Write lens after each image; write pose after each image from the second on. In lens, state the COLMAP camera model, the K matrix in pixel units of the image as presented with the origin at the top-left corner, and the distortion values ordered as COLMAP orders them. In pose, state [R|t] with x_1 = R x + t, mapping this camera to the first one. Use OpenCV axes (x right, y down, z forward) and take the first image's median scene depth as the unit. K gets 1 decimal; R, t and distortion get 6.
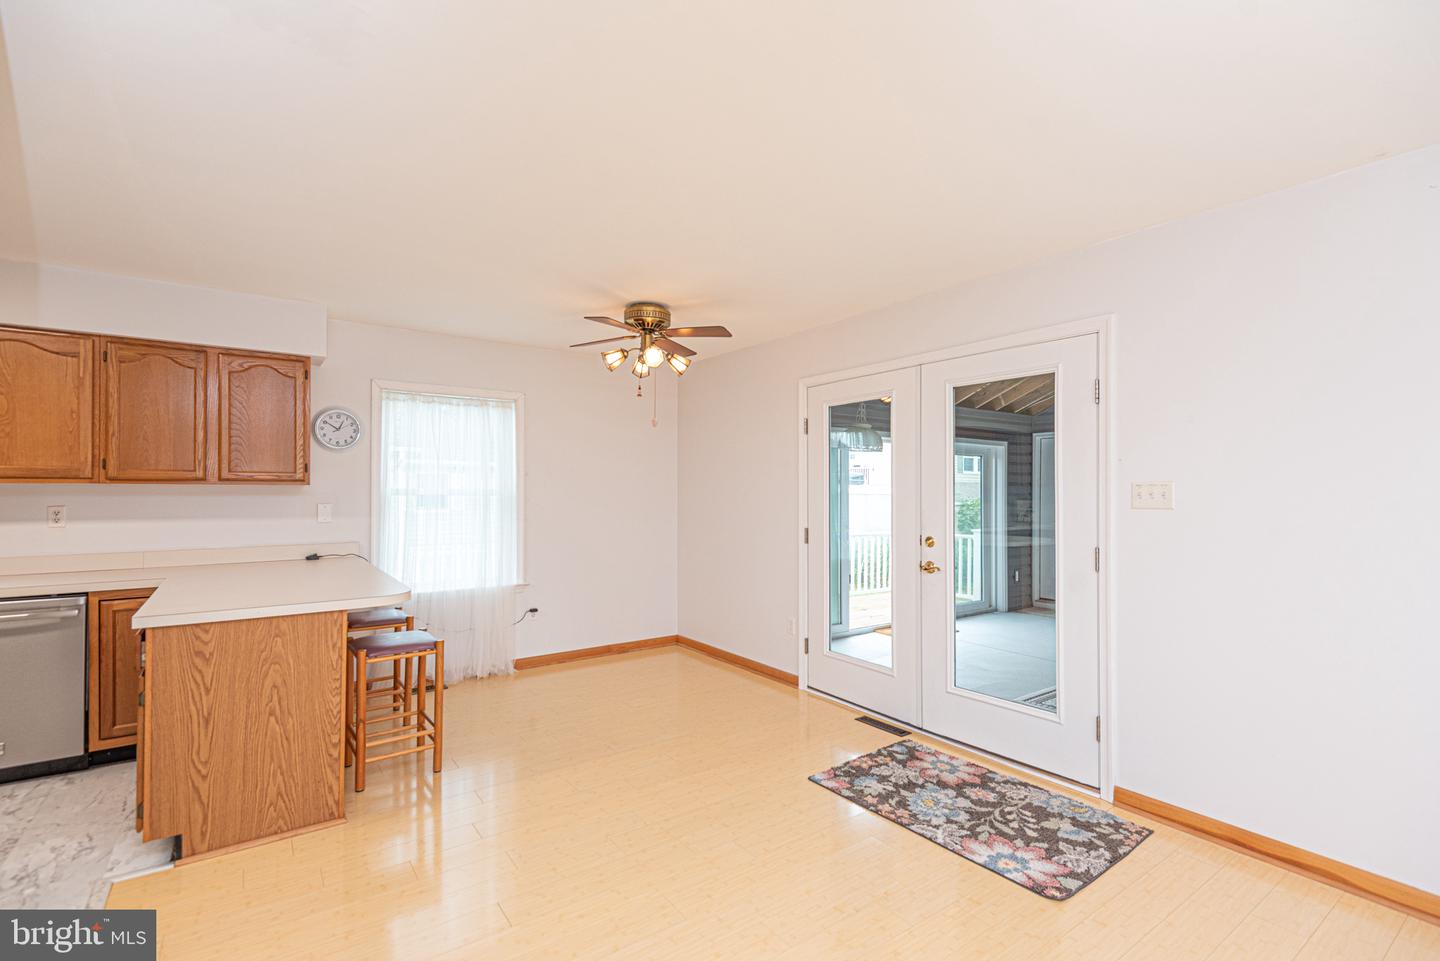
lens RADIAL K [[651.1, 0, 722.3], [0, 651.1, 491.4], [0, 0, 1]] dist [0.010691, -0.000796]
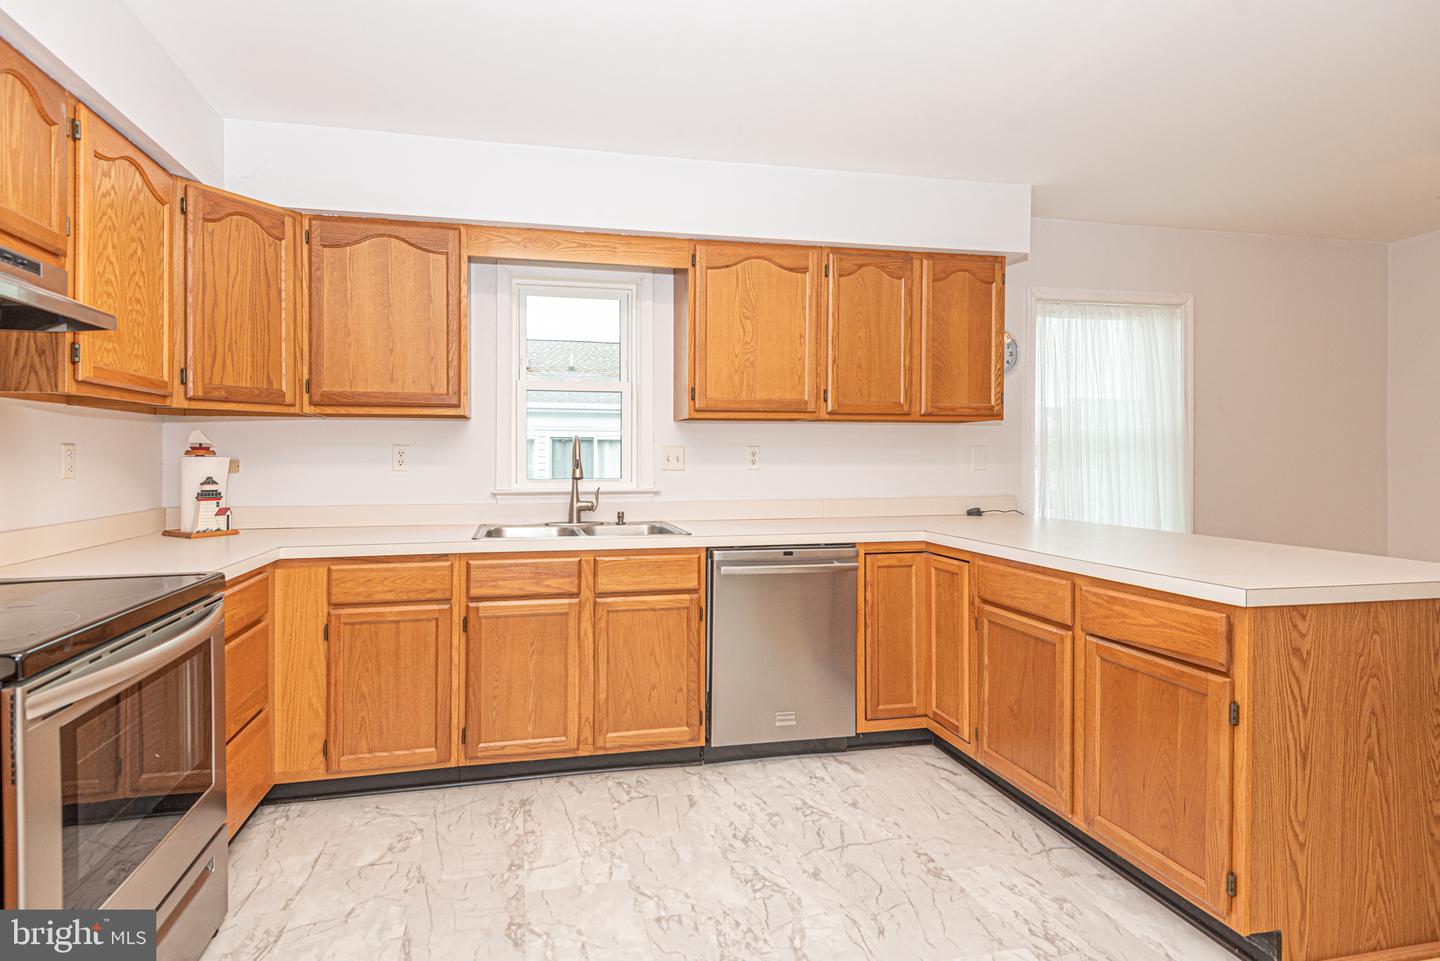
lens RADIAL K [[676.2, 0, 659.5], [0, 676.2, 461.9], [0, 0, 1]] dist [0.009657, -0.000856]
pose [[0.909398, -0.001994, -0.415922, -0.941128], [0.004071, 0.999983, 0.004106, 0.050471], [0.415907, -0.005427, 0.909391, 0.122893]]
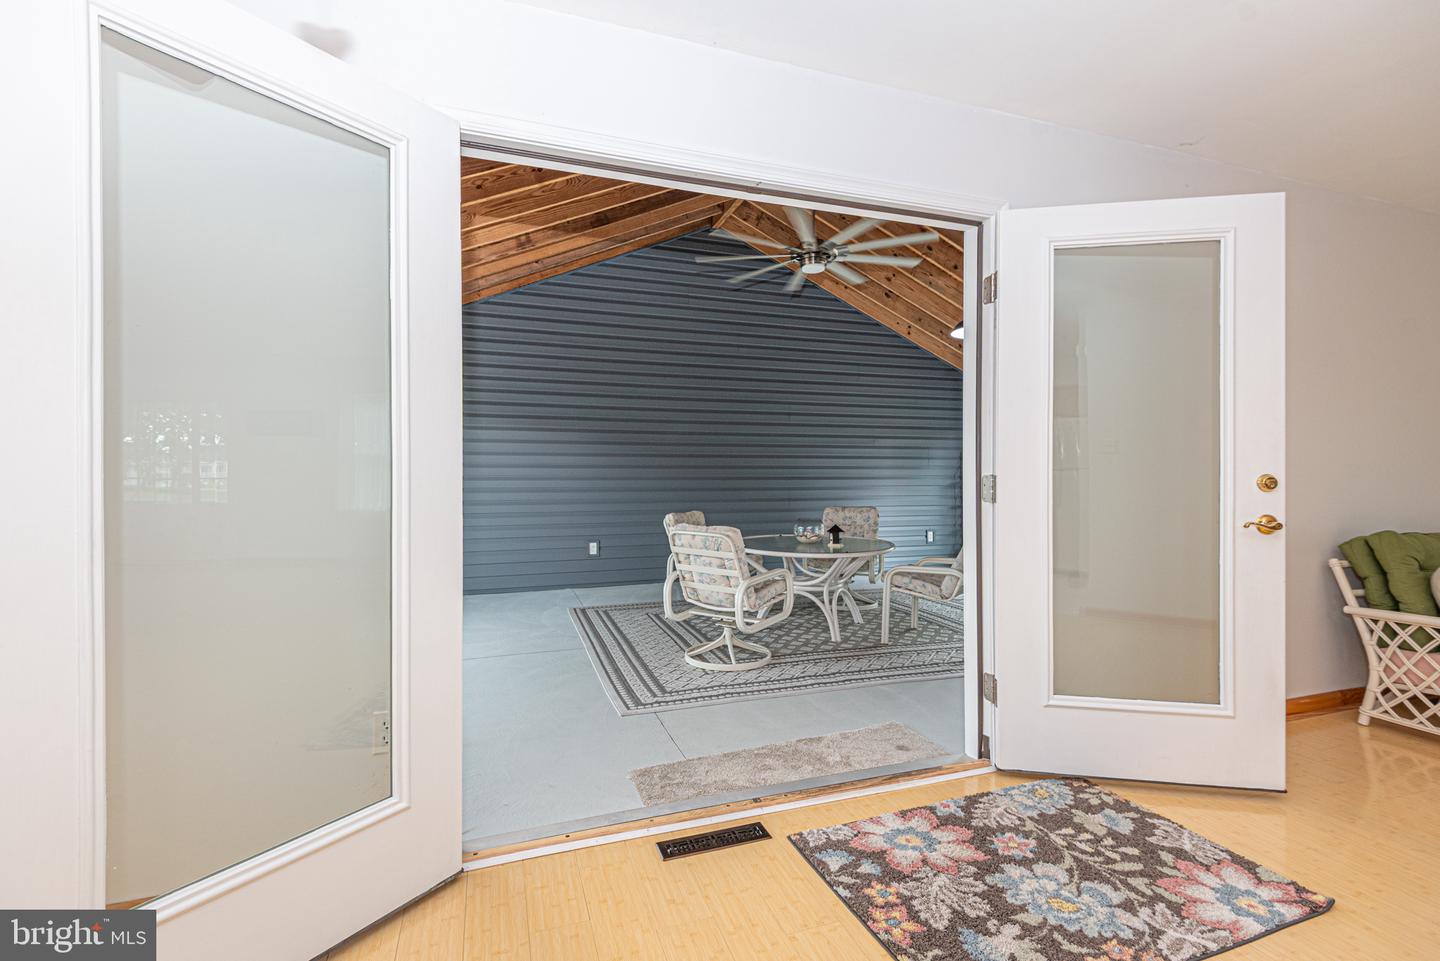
lens RADIAL K [[641.1, 0, 718.8], [0, 641.1, 476.0], [0, 0, 1]] dist [0.001213, -0.000469]
pose [[0.295047, -0.012233, 0.955404, -0.354040], [0.003076, 0.999925, 0.011853, 0.076837], [-0.955478, -0.000559, 0.295063, 1.185261]]
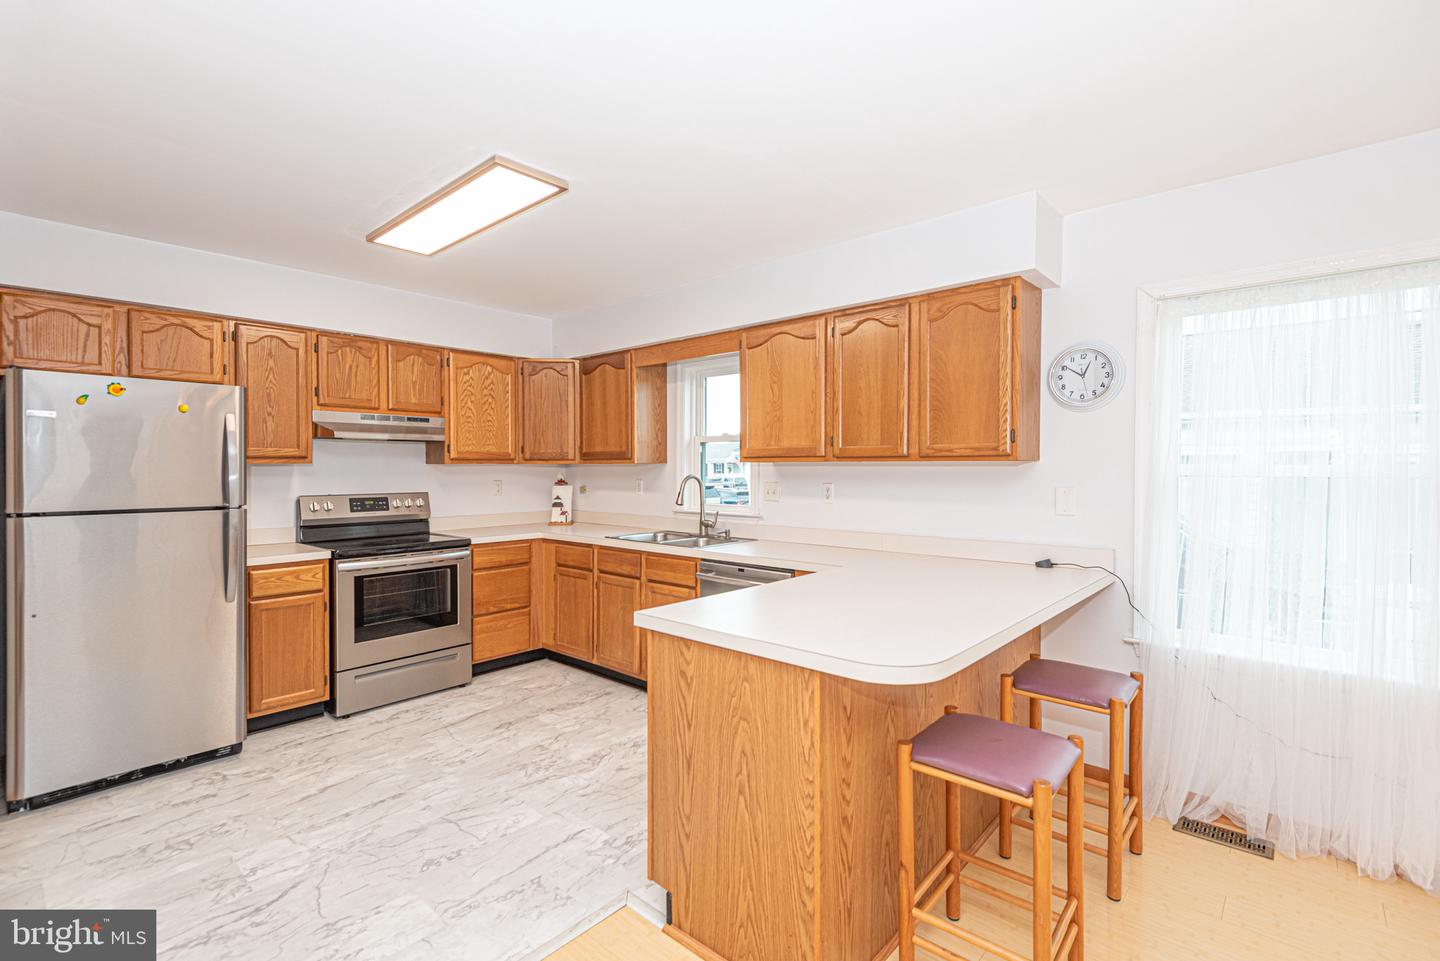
lens RADIAL K [[654.2, 0, 720.0], [0, 654.2, 476.4], [0, 0, 1]] dist [0.021469, -0.000511]
pose [[0.218509, 0.007315, -0.975807, -0.023607], [-0.002653, 0.999973, 0.006902, 0.005416], [0.975831, 0.001081, 0.218523, 0.756675]]
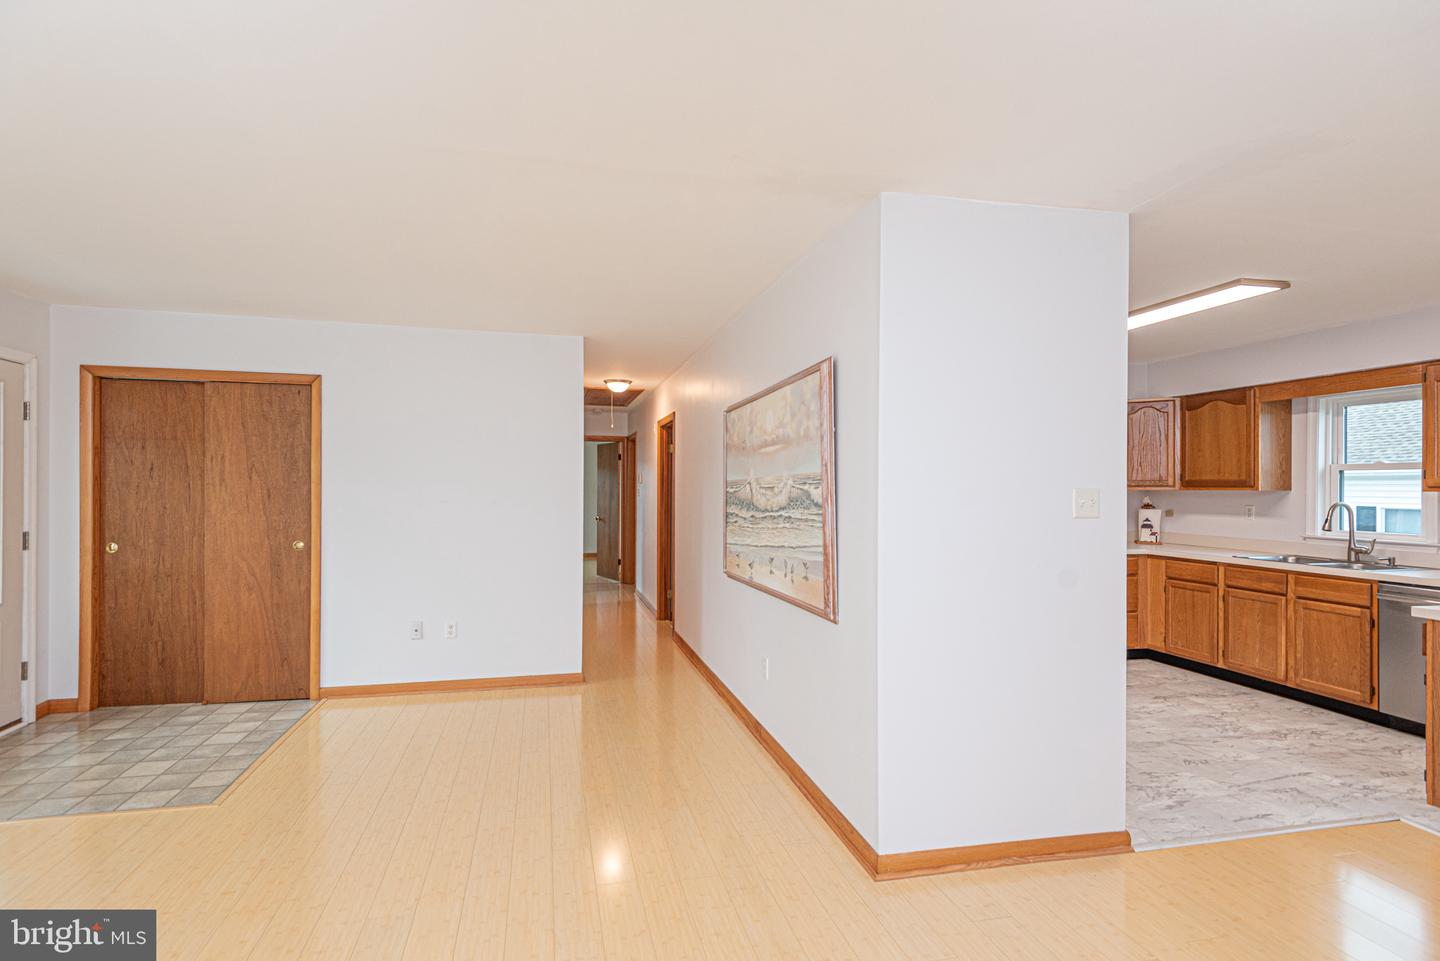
lens RADIAL K [[678.0, 0, 687.7], [0, 678.0, 491.1], [0, 0, 1]] dist [0.020257, -0.000735]
pose [[-0.389964, -0.000293, -0.920830, 0.635482], [-0.009111, 0.999952, 0.003540, -0.006624], [0.920785, 0.009771, -0.389948, 0.225350]]
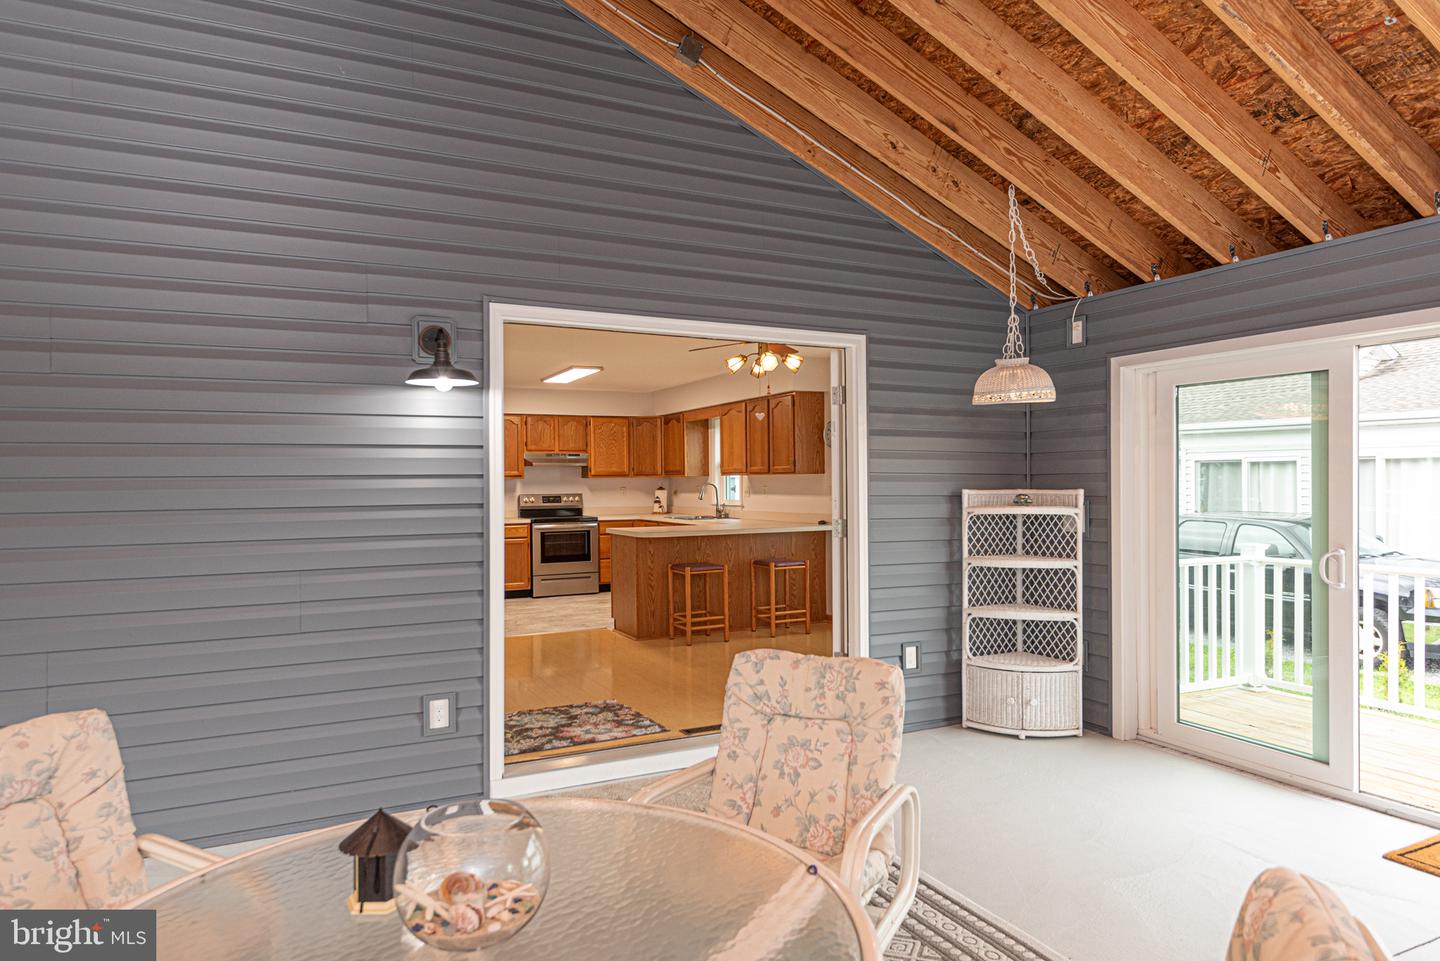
lens RADIAL K [[897.7, 0, 754.3], [0, 897.7, 484.4], [0, 0, 1]] dist [0.065578, -0.000096]
pose [[-0.147368, 0.001263, -0.989081, 2.105210], [0.009246, 0.999957, -0.000101, 0.022959], [0.989039, -0.009160, -0.147373, 1.758972]]
